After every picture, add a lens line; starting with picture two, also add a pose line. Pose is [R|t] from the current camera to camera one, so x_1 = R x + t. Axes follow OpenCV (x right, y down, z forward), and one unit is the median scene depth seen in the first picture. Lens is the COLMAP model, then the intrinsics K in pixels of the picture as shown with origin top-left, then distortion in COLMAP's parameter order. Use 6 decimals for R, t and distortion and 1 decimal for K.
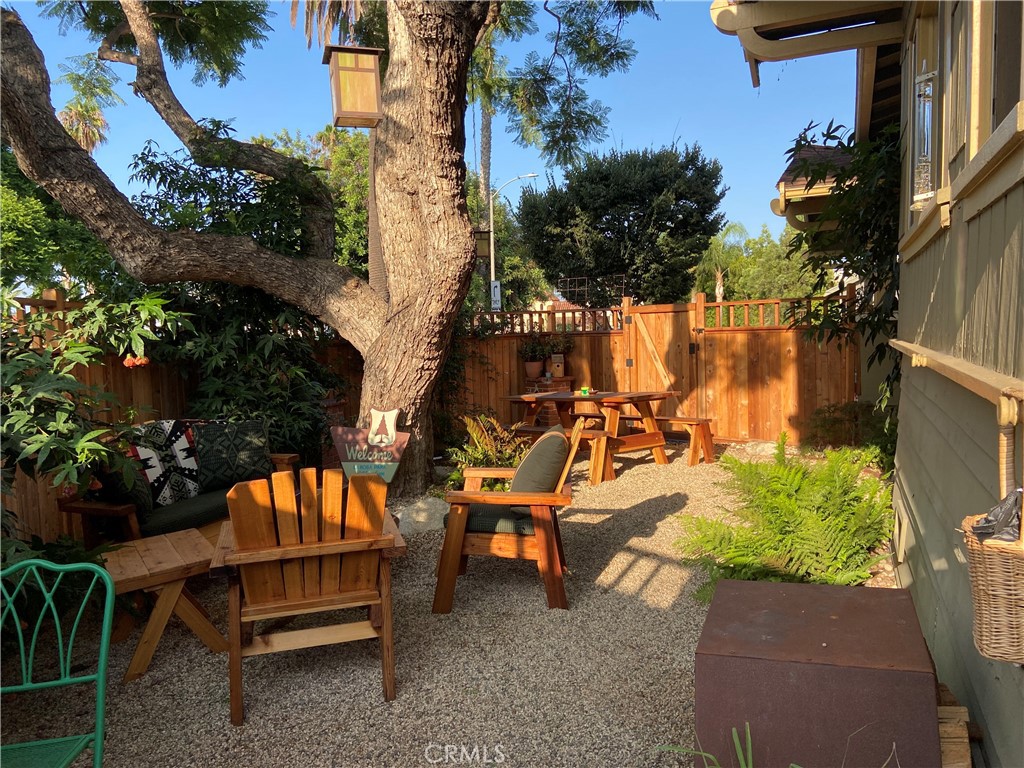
lens RADIAL K [[781.4, 0, 512.0], [0, 781.4, 384.0], [0, 0, 1]] dist [0.132874, -0.163163]
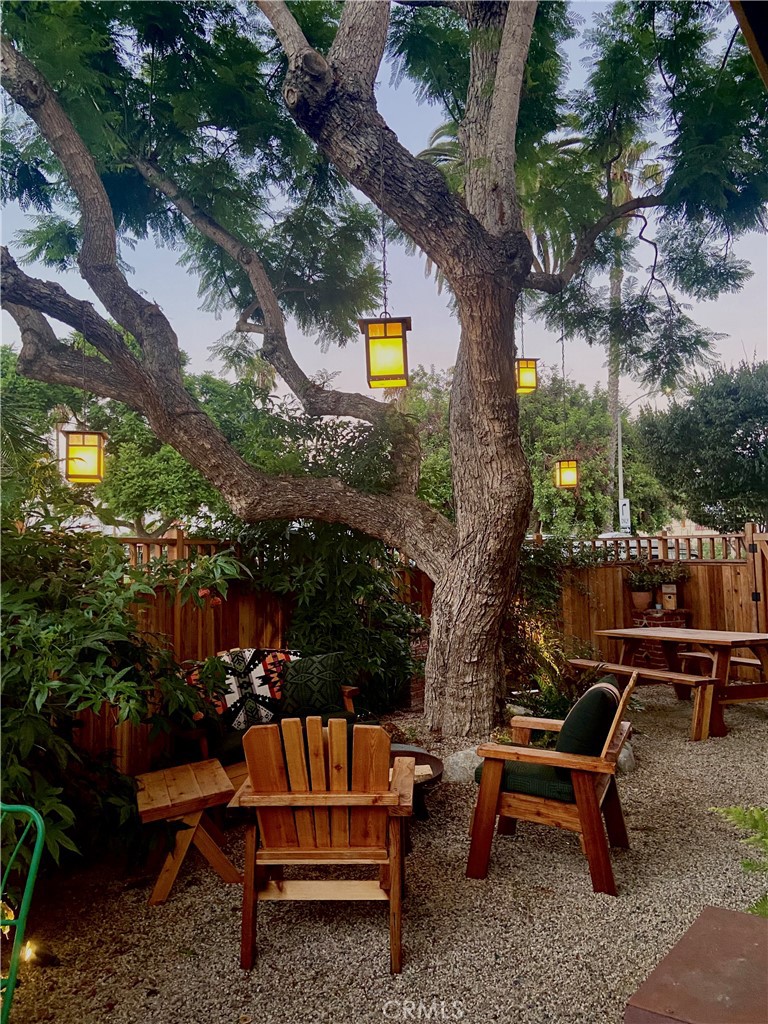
lens RADIAL K [[781.4, 0, 441.2], [0, 781.4, 485.7], [0, 0, 1]] dist [0.132874, -0.163163]
pose [[0.941346, -0.014007, -0.337151, 0.197718], [-0.027335, 0.992689, -0.117561, -0.059670], [0.336333, 0.119881, 0.934082, 0.043700]]
